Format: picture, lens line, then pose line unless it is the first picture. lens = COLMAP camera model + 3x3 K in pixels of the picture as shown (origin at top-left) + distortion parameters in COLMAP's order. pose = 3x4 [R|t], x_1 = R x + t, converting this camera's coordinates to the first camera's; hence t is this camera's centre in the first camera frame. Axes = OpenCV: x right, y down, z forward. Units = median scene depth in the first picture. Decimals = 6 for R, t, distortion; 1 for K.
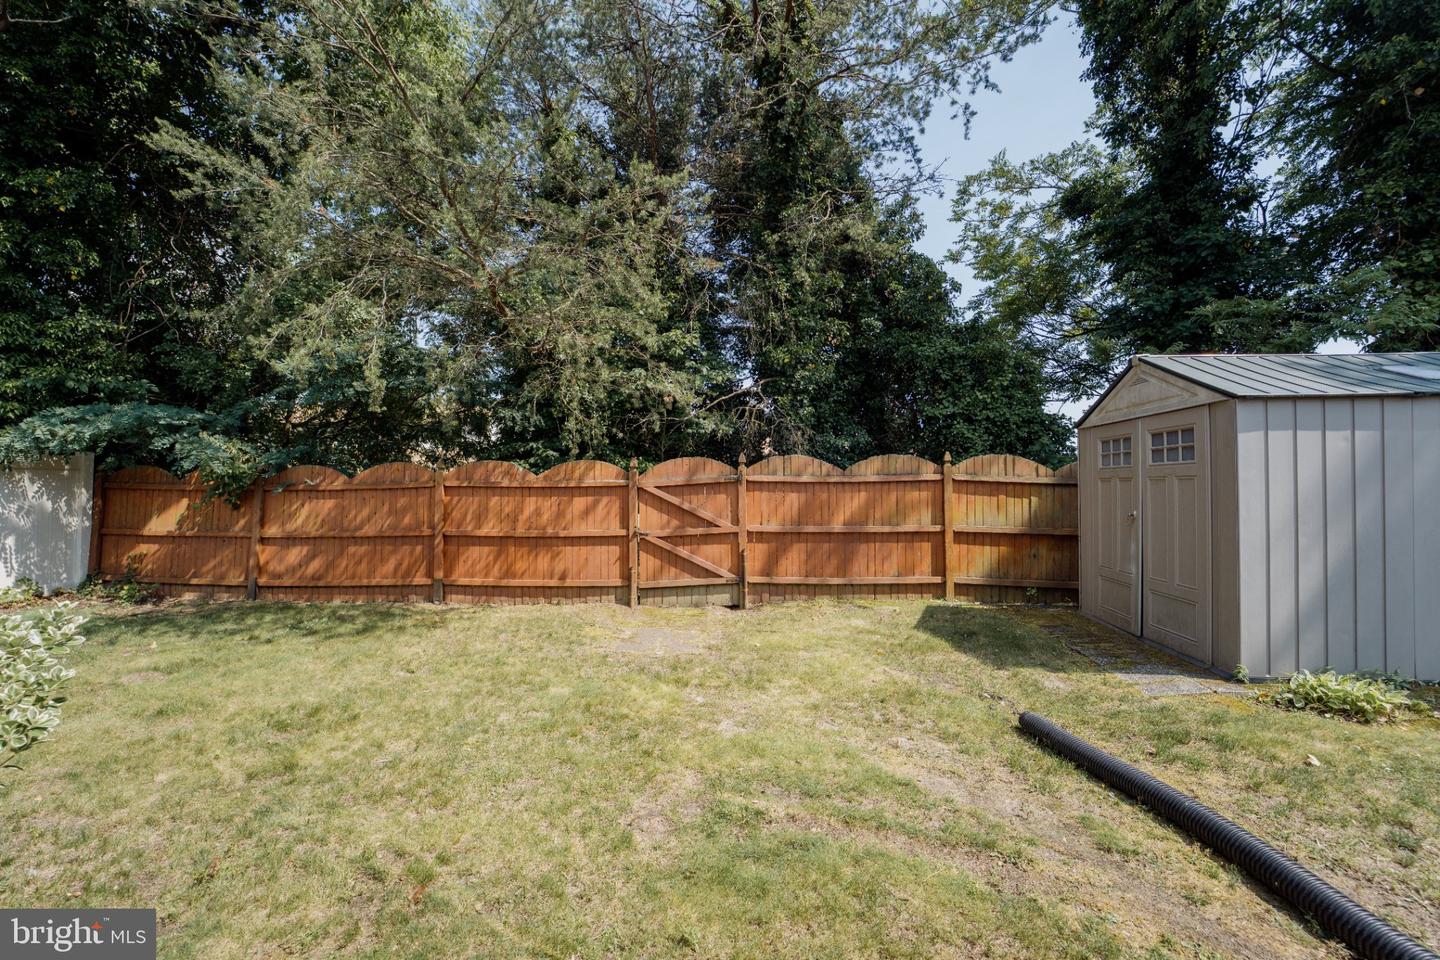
lens RADIAL K [[580.0, 0, 721.8], [0, 580.0, 474.5], [0, 0, 1]] dist [-0.018618, -0.001010]
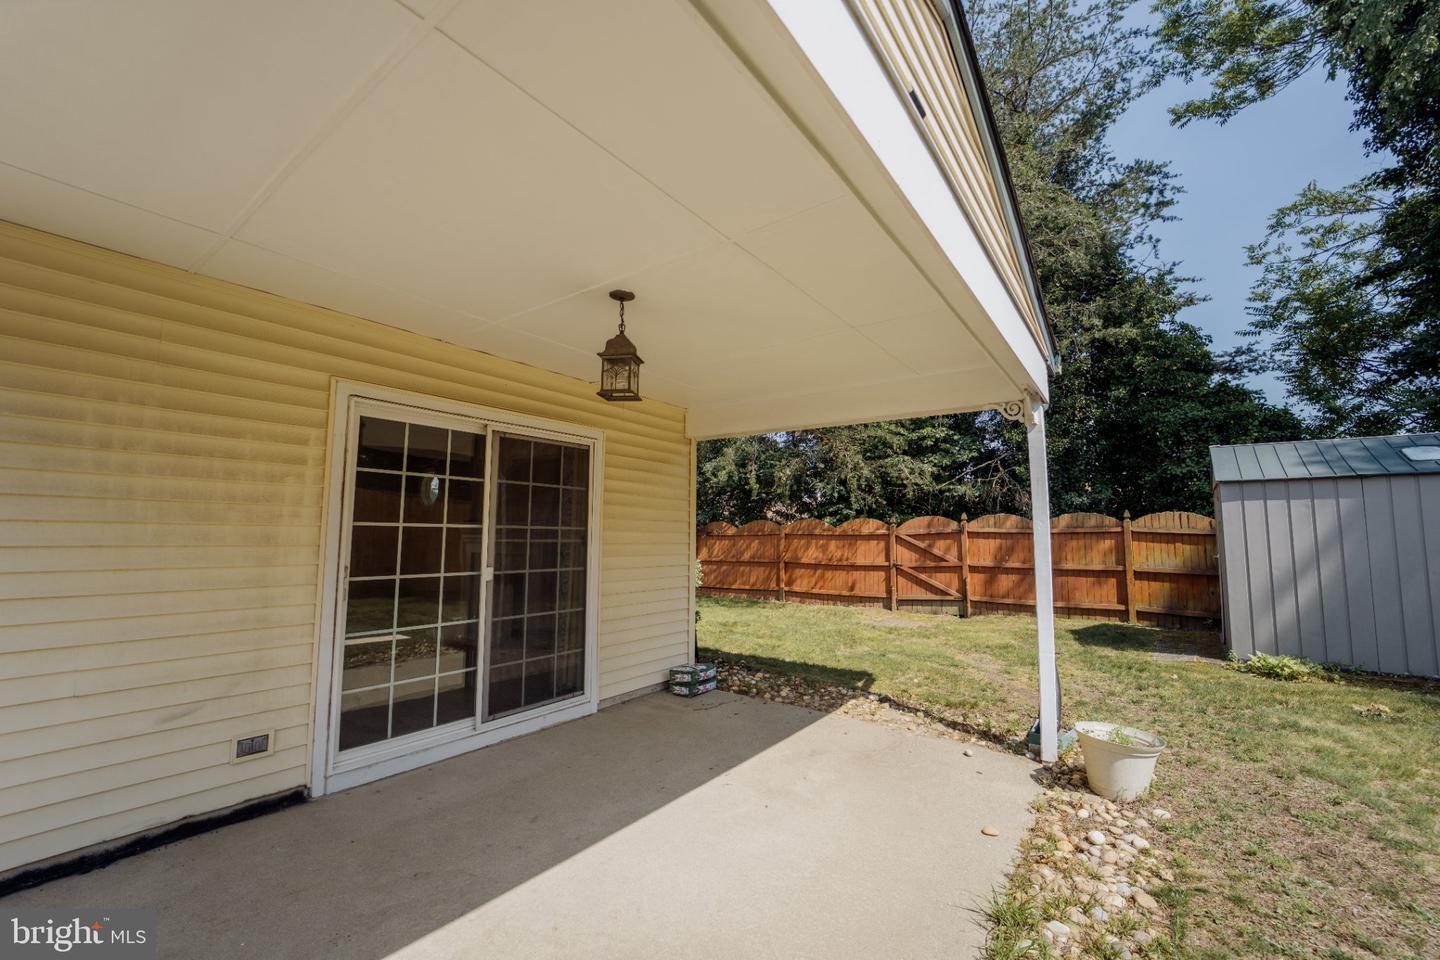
lens RADIAL K [[580.0, 0, 715.6], [0, 580.0, 471.9], [0, 0, 1]] dist [-0.018618, -0.001010]
pose [[0.838264, -0.049387, -0.543023, 0.317141], [0.001985, 0.996160, -0.087534, -0.013443], [0.545261, 0.072299, 0.835143, -0.616942]]
